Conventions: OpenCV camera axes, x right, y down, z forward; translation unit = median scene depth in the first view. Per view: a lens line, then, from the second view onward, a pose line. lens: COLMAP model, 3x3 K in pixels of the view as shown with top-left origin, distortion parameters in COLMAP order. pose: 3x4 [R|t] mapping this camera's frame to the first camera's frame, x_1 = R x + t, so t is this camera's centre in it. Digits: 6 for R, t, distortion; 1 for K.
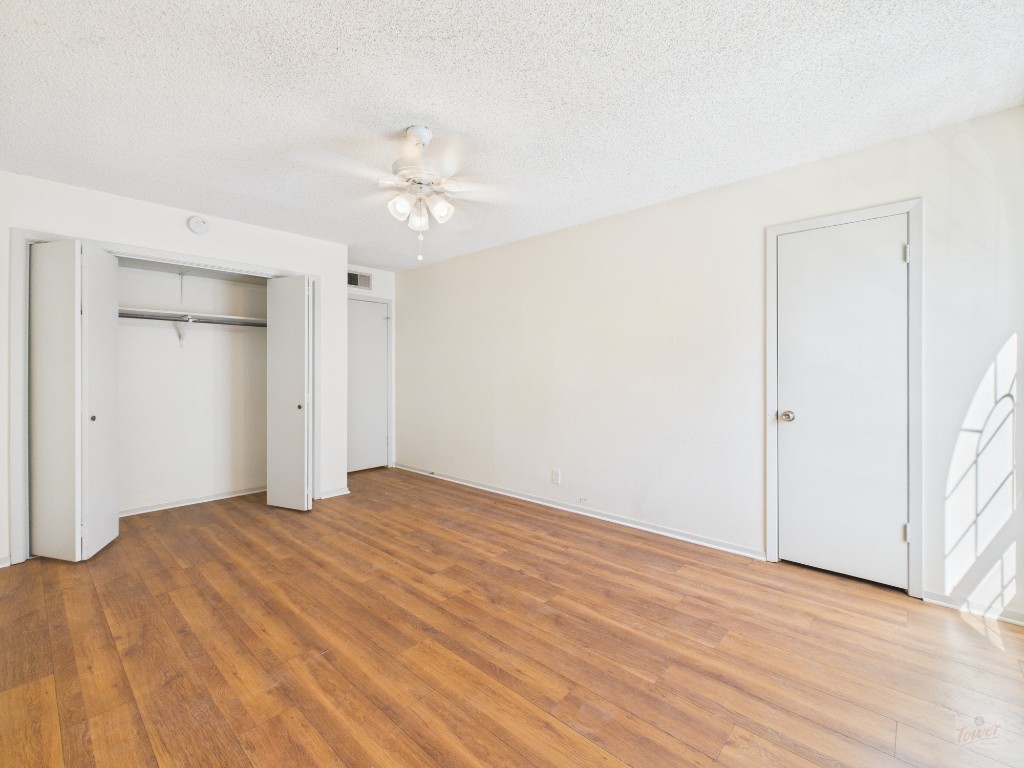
lens RADIAL K [[448.9, 0, 512.0], [0, 448.9, 378.0], [0, 0, 1]] dist [0.002342, -0.000571]
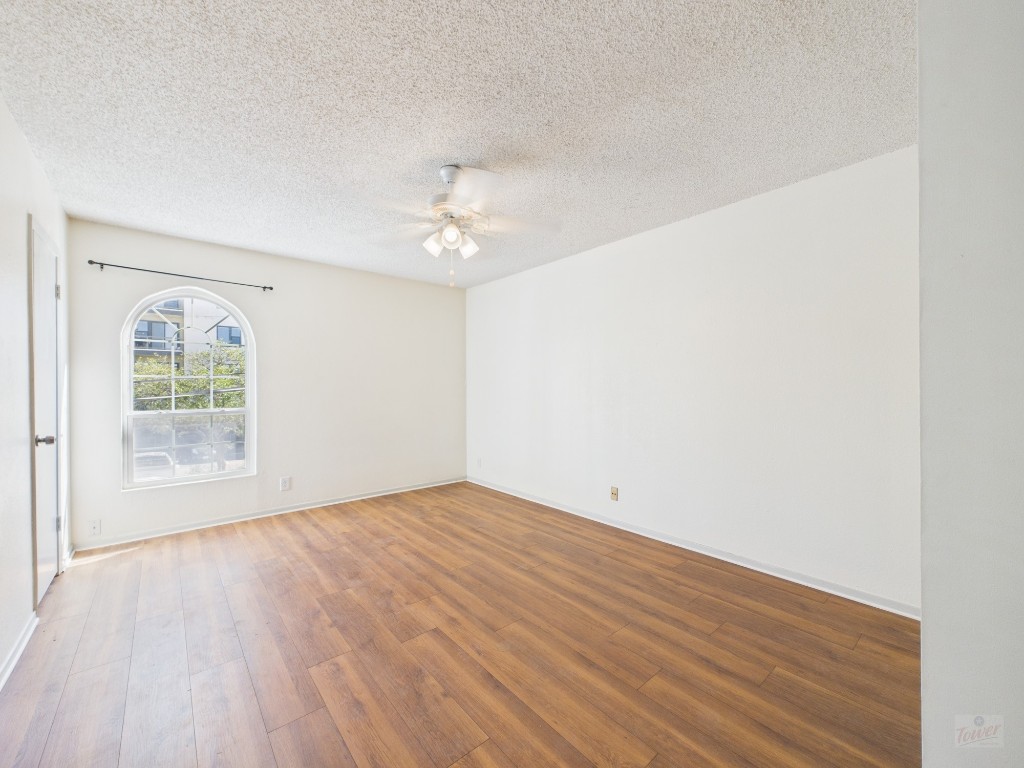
lens RADIAL K [[410.9, 0, 509.8], [0, 410.9, 387.6], [0, 0, 1]] dist [0.002407, -0.000655]
pose [[-0.991209, 0.005731, 0.132181, -0.390770], [0.008148, 0.999809, 0.017758, -0.024515], [-0.132054, 0.018679, -0.991067, 1.619415]]
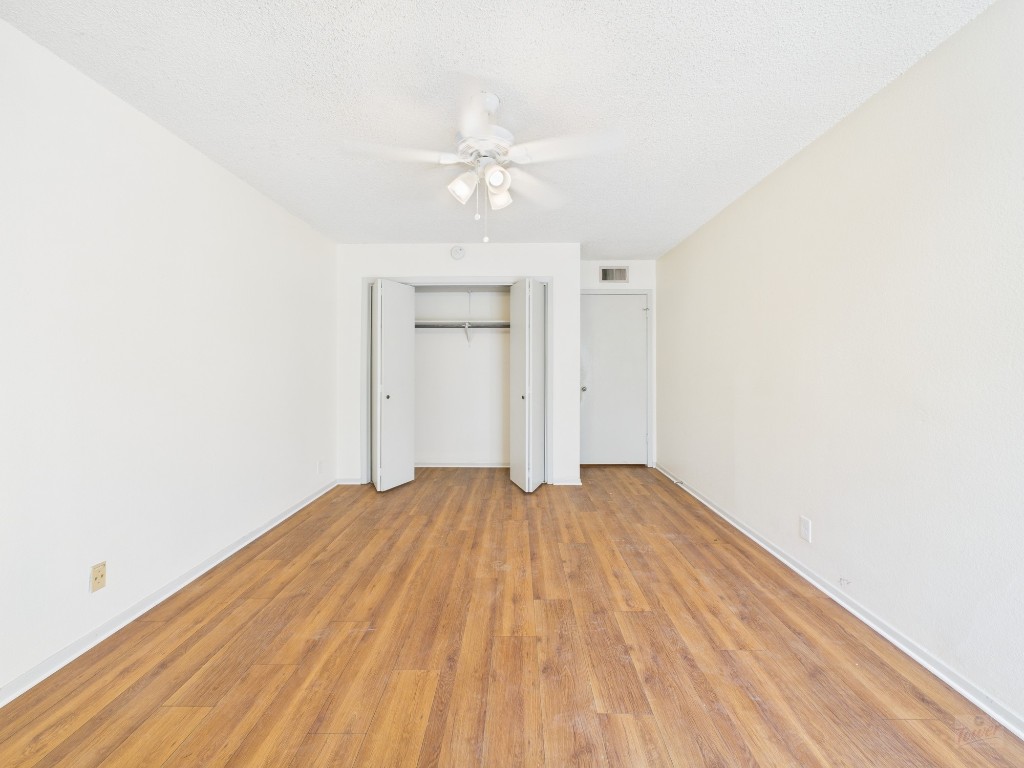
lens RADIAL K [[410.9, 0, 513.5], [0, 410.9, 373.7], [0, 0, 1]] dist [0.002407, -0.000655]
pose [[0.665352, 0.015422, -0.746371, 0.356844], [-0.011324, 0.999880, 0.010566, -0.007505], [0.746444, 0.001422, 0.665447, 0.407219]]
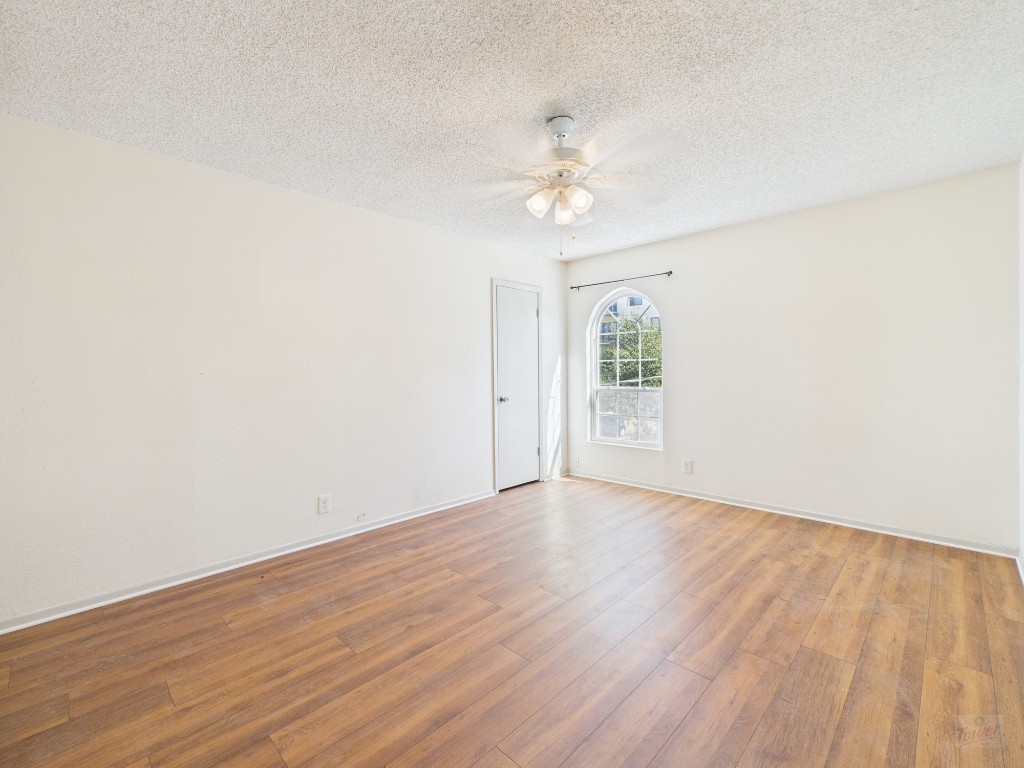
lens RADIAL K [[448.9, 0, 514.1], [0, 448.9, 374.7], [0, 0, 1]] dist [0.002342, -0.000571]
pose [[0.033148, -0.005789, 0.999434, -0.959554], [0.025780, 0.999655, 0.004935, -0.009172], [-0.999118, 0.025602, 0.033286, 0.872459]]
